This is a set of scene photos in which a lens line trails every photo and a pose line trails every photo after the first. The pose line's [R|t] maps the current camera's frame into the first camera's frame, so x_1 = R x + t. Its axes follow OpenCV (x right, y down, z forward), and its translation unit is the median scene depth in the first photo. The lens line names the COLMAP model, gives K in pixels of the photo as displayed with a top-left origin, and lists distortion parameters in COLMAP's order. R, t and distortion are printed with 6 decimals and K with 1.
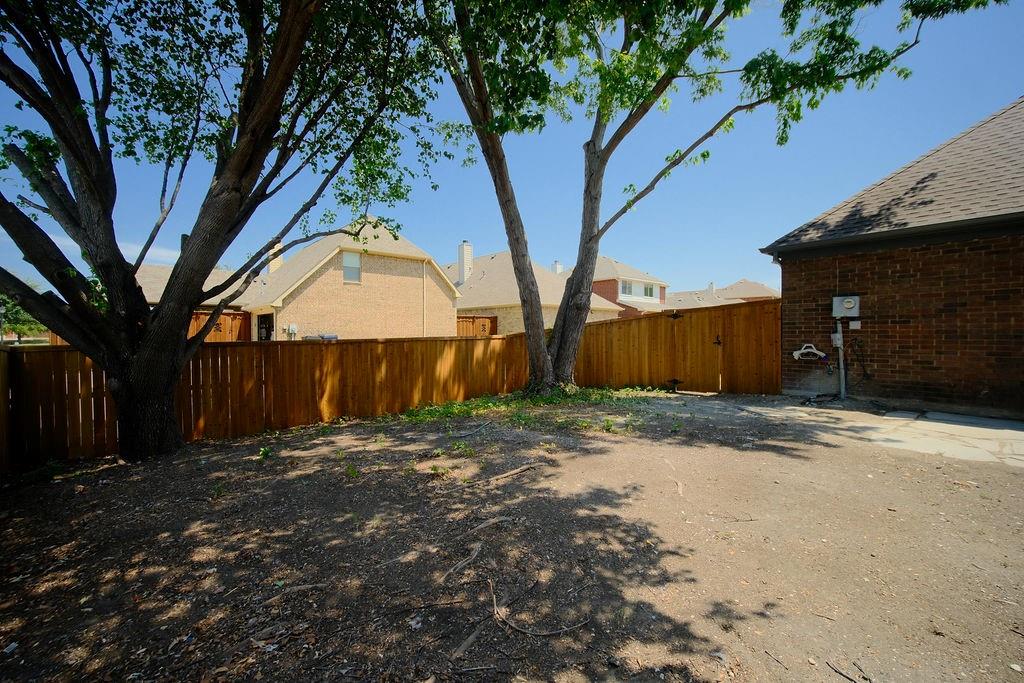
lens RADIAL K [[421.0, 0, 512.0], [0, 421.0, 341.5], [0, 0, 1]] dist [-0.001641, -0.000142]
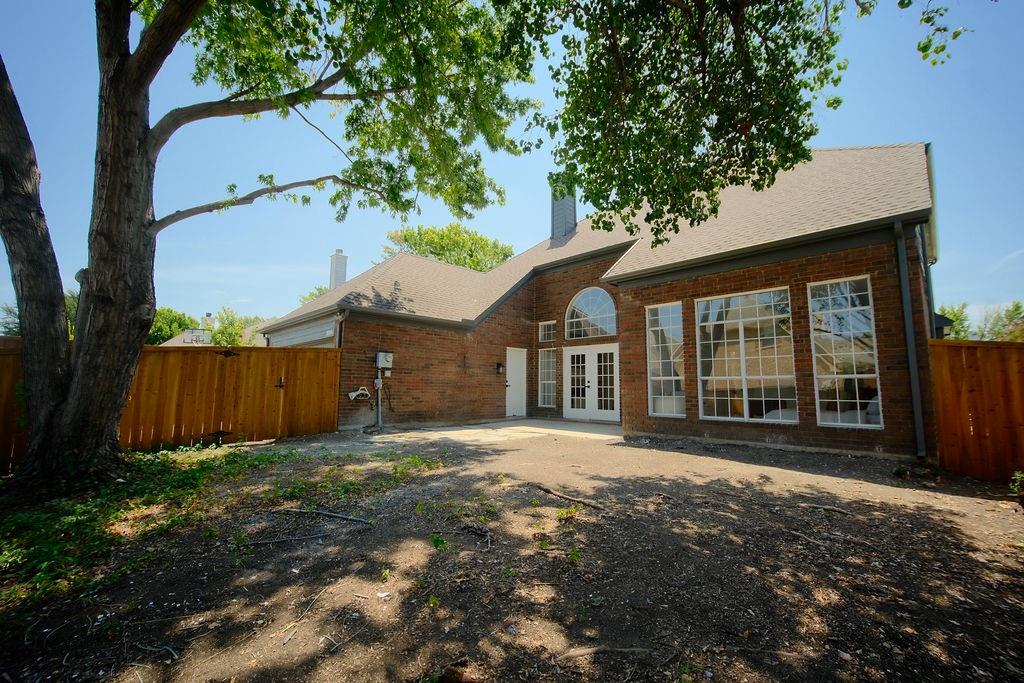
lens RADIAL K [[421.0, 0, 512.0], [0, 421.0, 341.5], [0, 0, 1]] dist [-0.001641, -0.000142]
pose [[-0.061173, 0.117686, 0.991165, -0.537854], [0.006510, 0.993051, -0.117508, 0.020119], [-0.998106, -0.000736, -0.061514, 0.563937]]
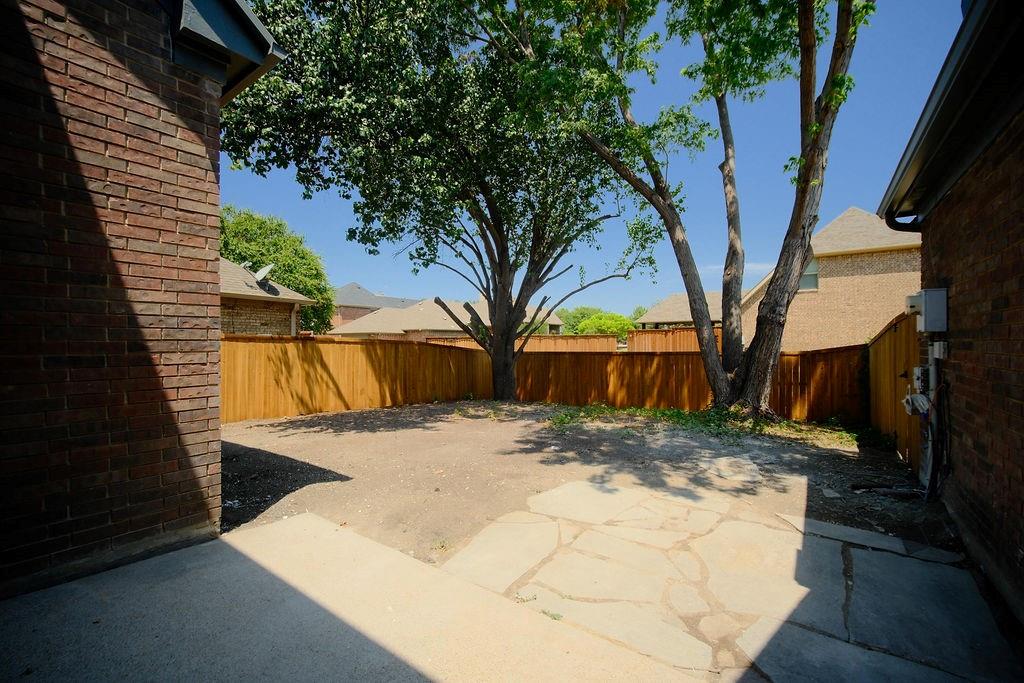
lens RADIAL K [[421.0, 0, 512.0], [0, 421.0, 341.5], [0, 0, 1]] dist [-0.001641, -0.000142]
pose [[0.225360, 0.001334, -0.974275, 0.940106], [-0.019420, 0.999807, -0.003123, -0.029635], [0.974082, 0.019624, 0.225343, 0.357787]]
